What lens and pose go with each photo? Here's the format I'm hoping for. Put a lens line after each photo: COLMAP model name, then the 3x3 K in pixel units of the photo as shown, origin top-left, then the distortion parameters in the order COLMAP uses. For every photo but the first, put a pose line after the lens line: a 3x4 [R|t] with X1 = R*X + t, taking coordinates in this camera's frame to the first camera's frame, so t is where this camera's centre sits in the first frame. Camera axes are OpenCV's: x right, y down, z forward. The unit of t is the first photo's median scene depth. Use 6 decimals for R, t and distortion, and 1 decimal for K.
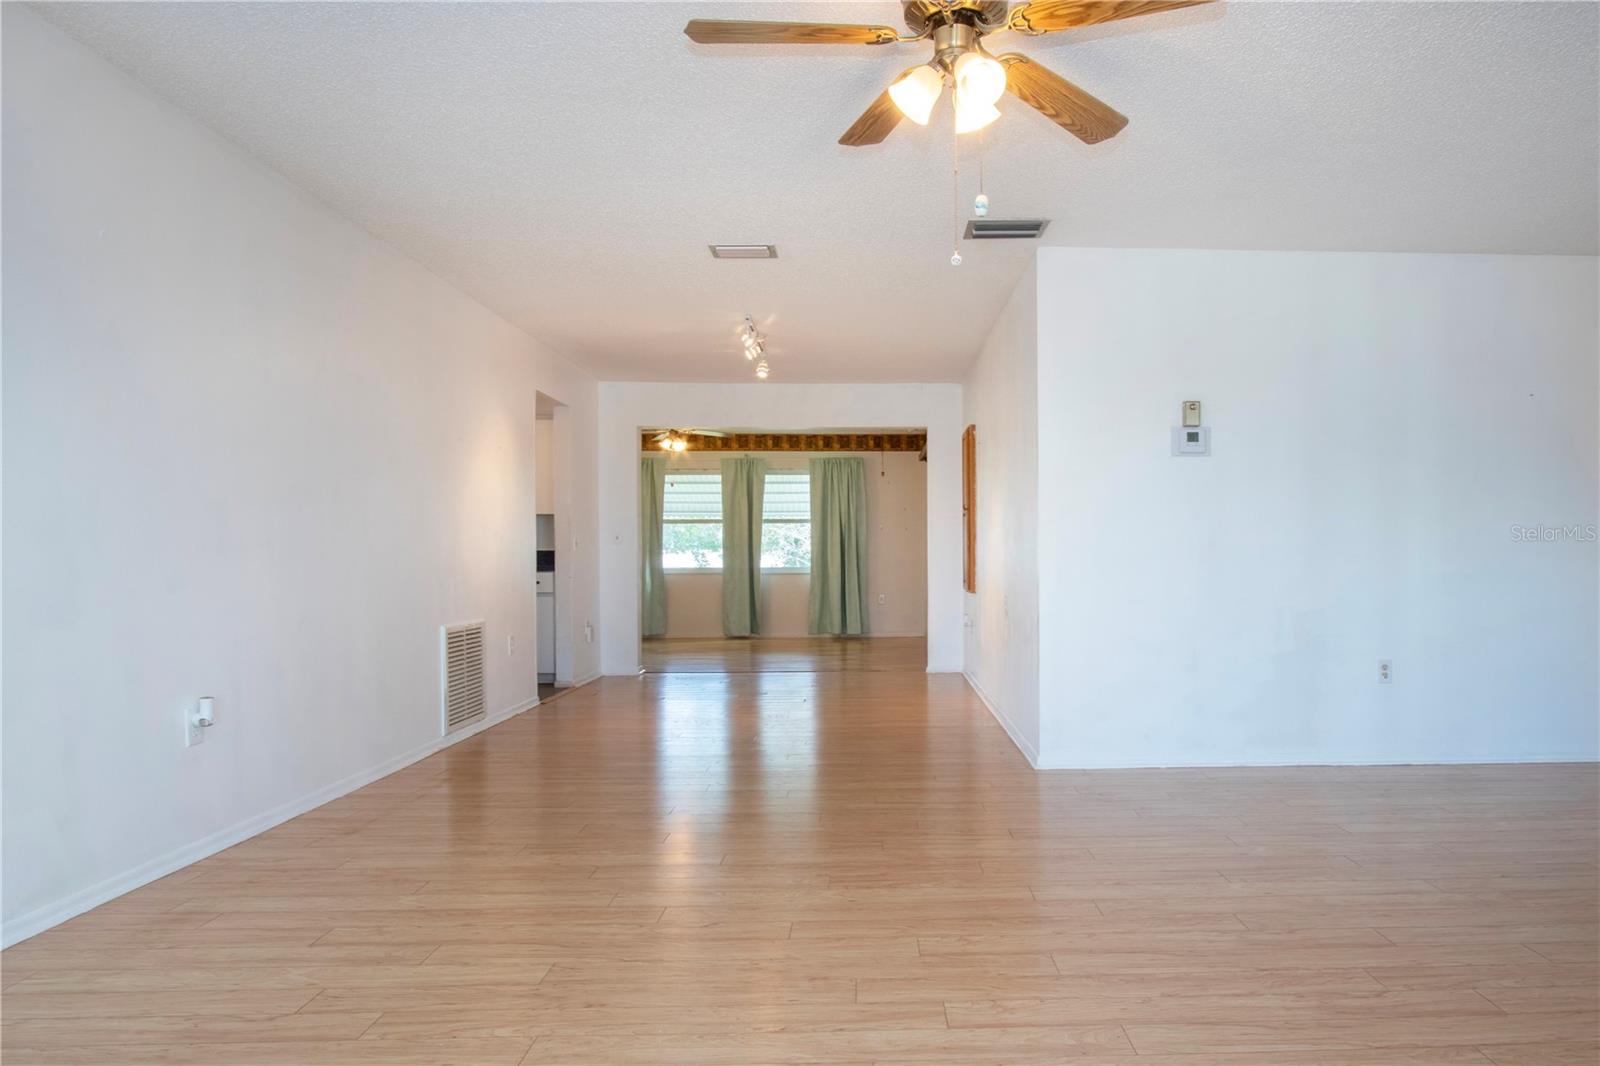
lens RADIAL K [[992.5, 0, 884.5], [0, 992.5, 559.2], [0, 0, 1]] dist [-0.023647, 0.014058]
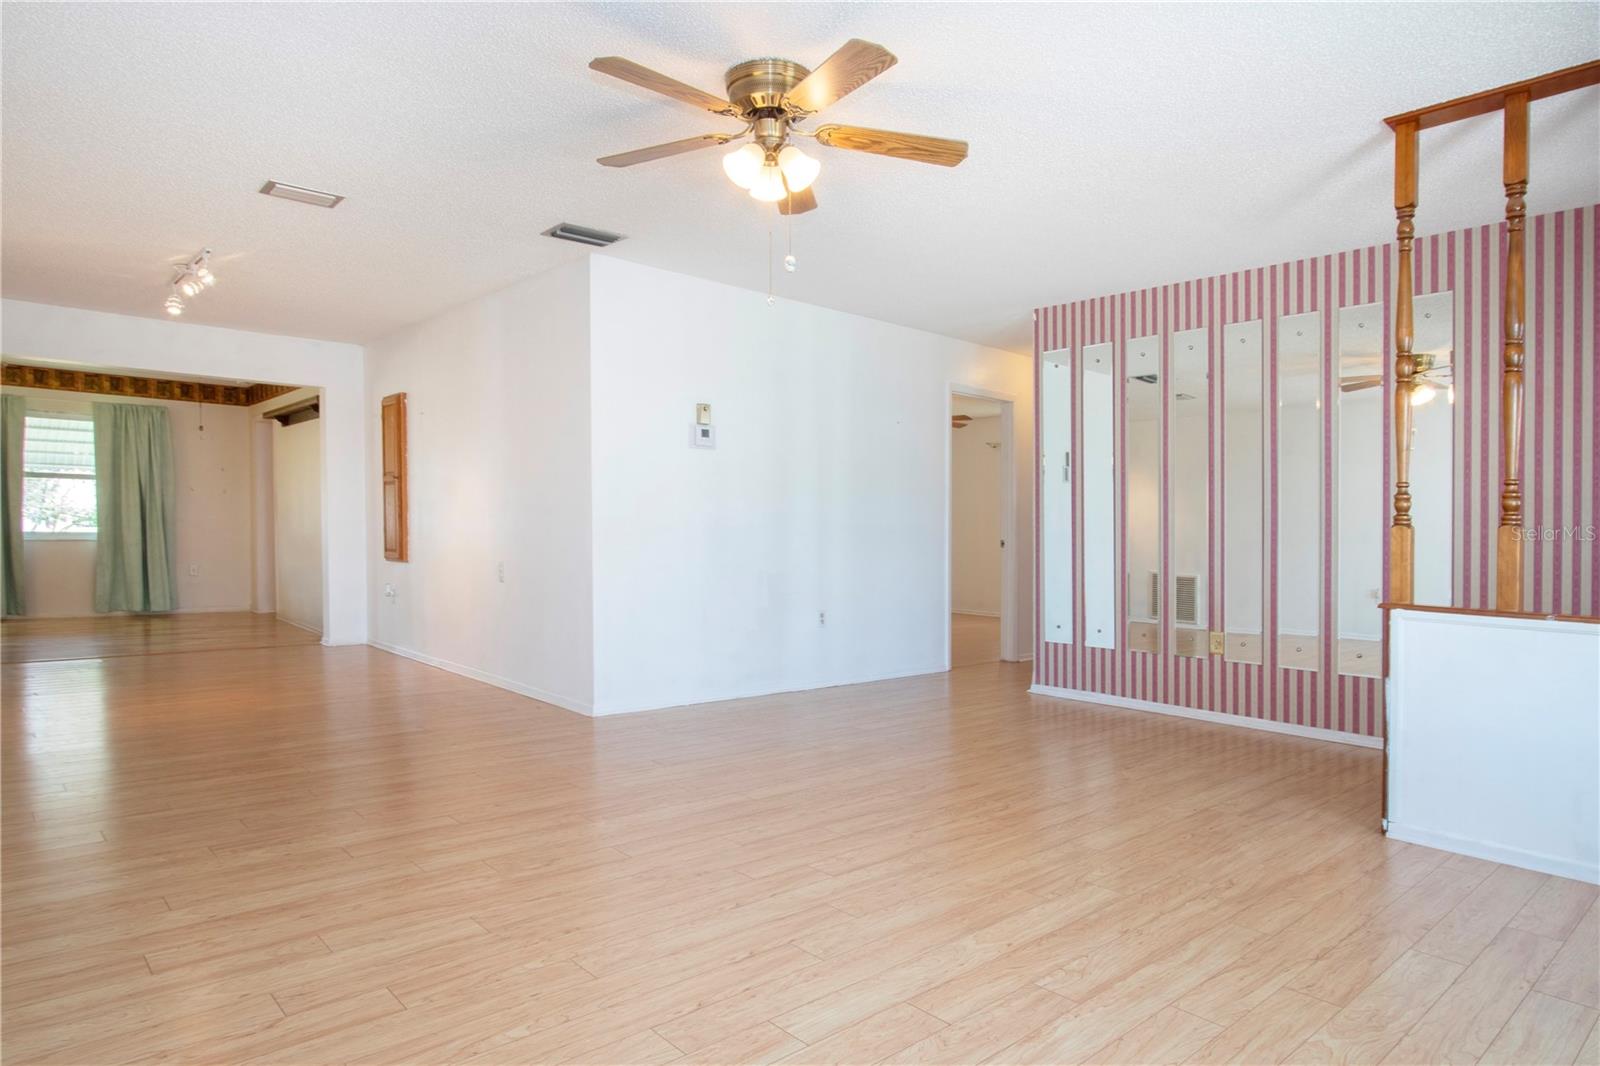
lens RADIAL K [[992.5, 0, 775.6], [0, 992.5, 535.1], [0, 0, 1]] dist [-0.023647, 0.014058]
pose [[0.768865, 0.013332, 0.639272, -0.366820], [-0.017068, 0.999854, -0.000324, 0.001081], [-0.639184, -0.010662, 0.768980, 0.000099]]
